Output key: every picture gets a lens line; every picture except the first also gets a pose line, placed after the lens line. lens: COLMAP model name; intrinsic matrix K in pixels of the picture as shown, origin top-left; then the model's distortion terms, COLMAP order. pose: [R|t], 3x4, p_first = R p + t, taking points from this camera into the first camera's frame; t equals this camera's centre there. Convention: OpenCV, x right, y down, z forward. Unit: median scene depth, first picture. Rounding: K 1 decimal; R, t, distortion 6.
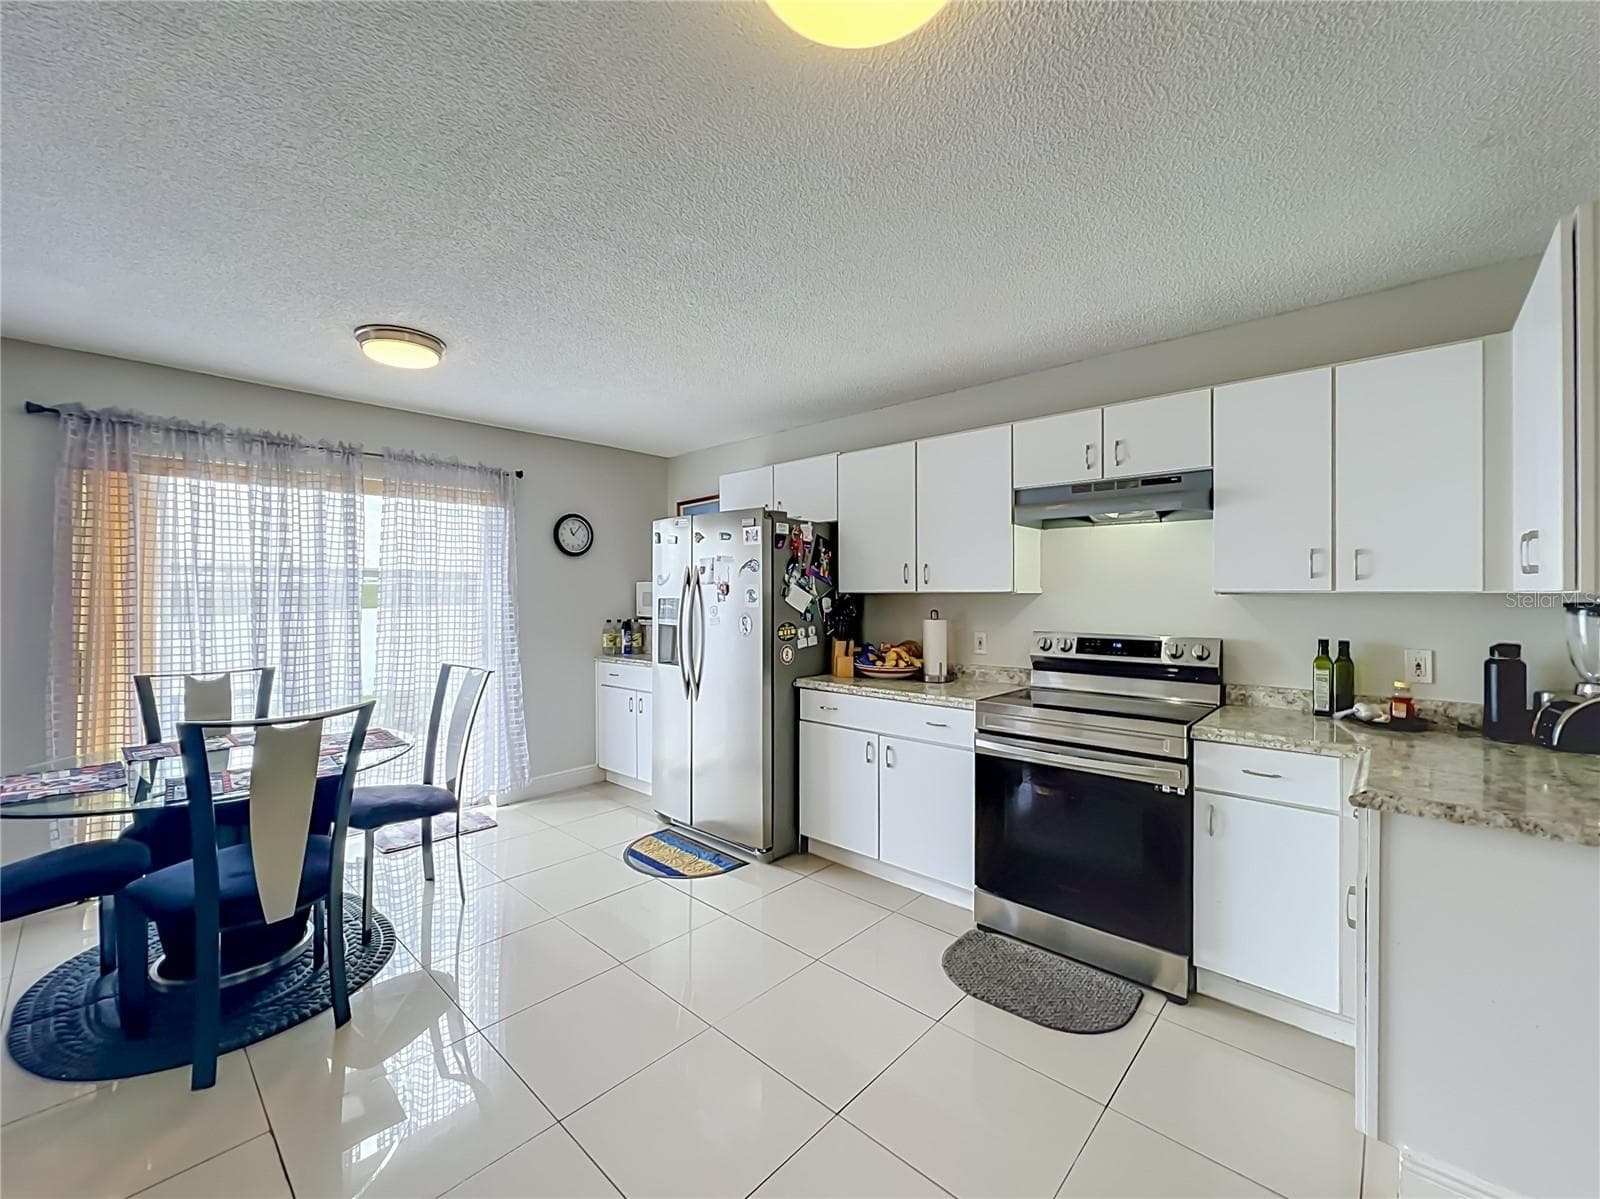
lens RADIAL K [[647.0, 0, 795.4], [0, 647.0, 593.1], [0, 0, 1]] dist [-0.000570, -0.000953]
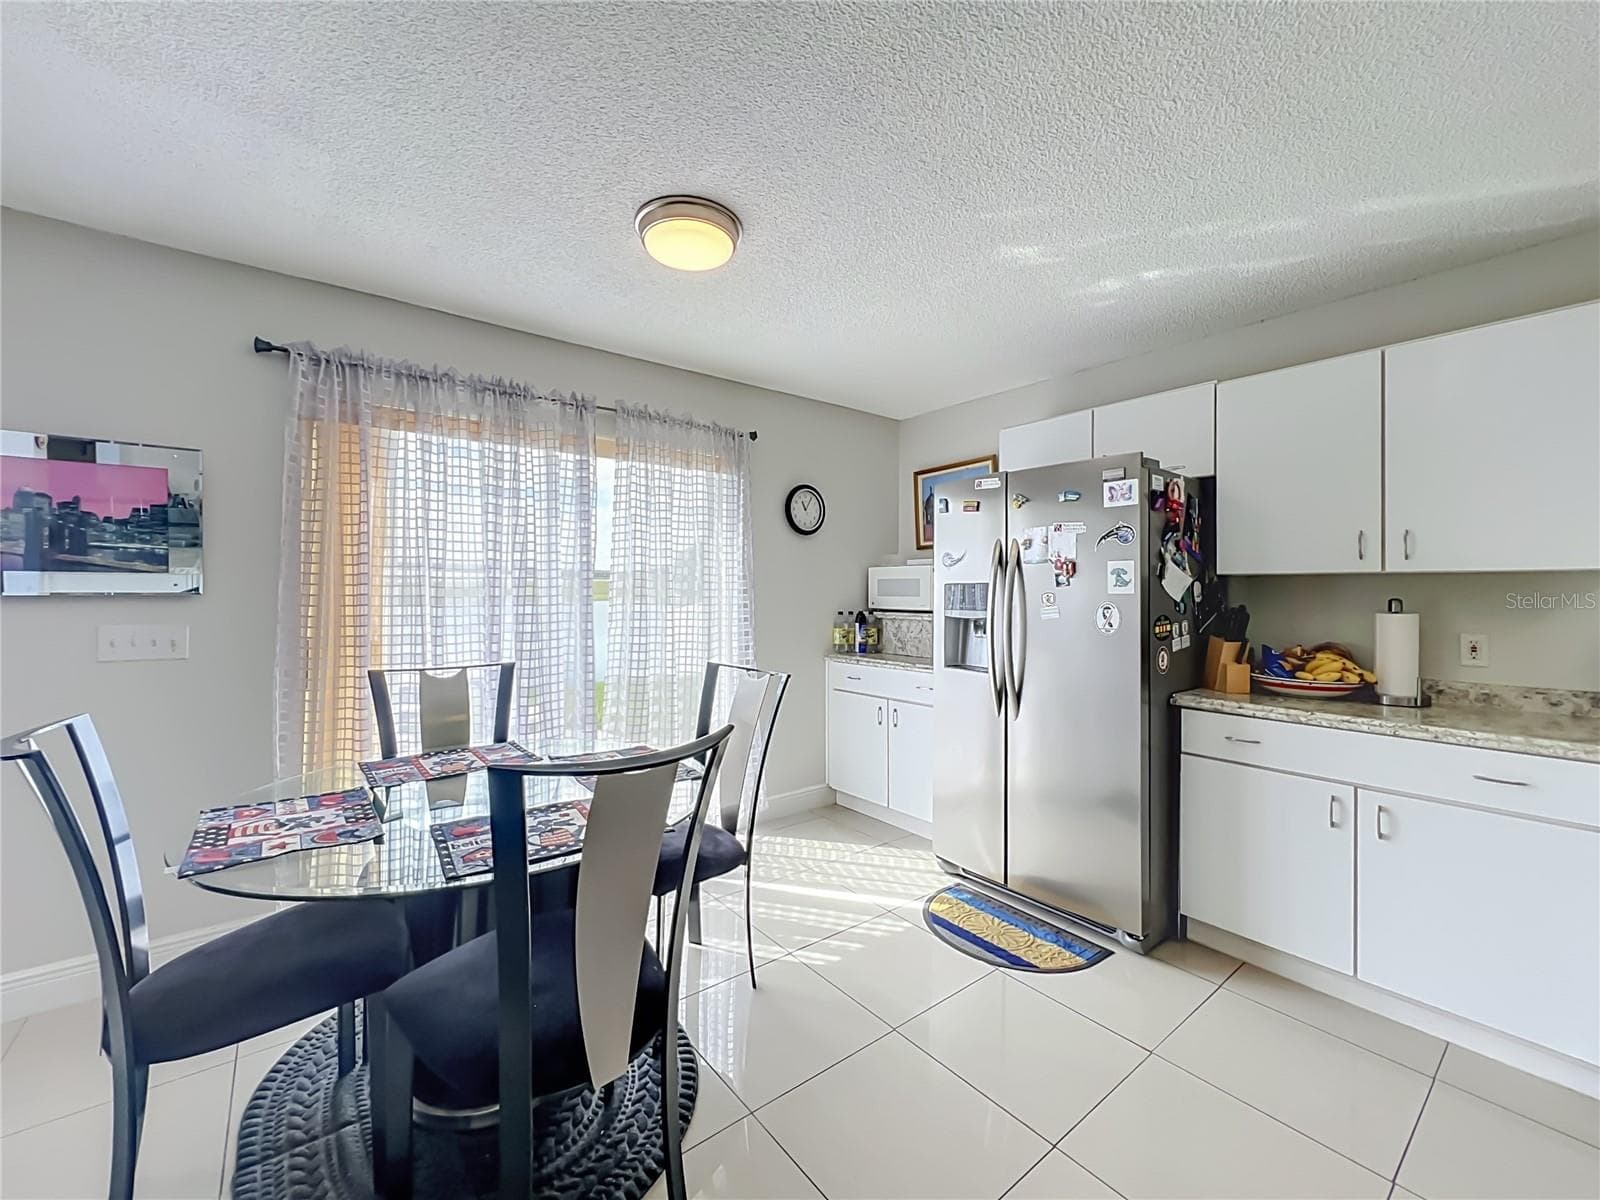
lens RADIAL K [[647.0, 0, 800.7], [0, 647.0, 588.3], [0, 0, 1]] dist [-0.000570, -0.000953]
pose [[0.987017, 0.005084, -0.160535, -0.297301], [-0.005733, 0.999977, -0.003579, 0.021265], [0.160513, 0.004453, 0.987024, 0.238362]]
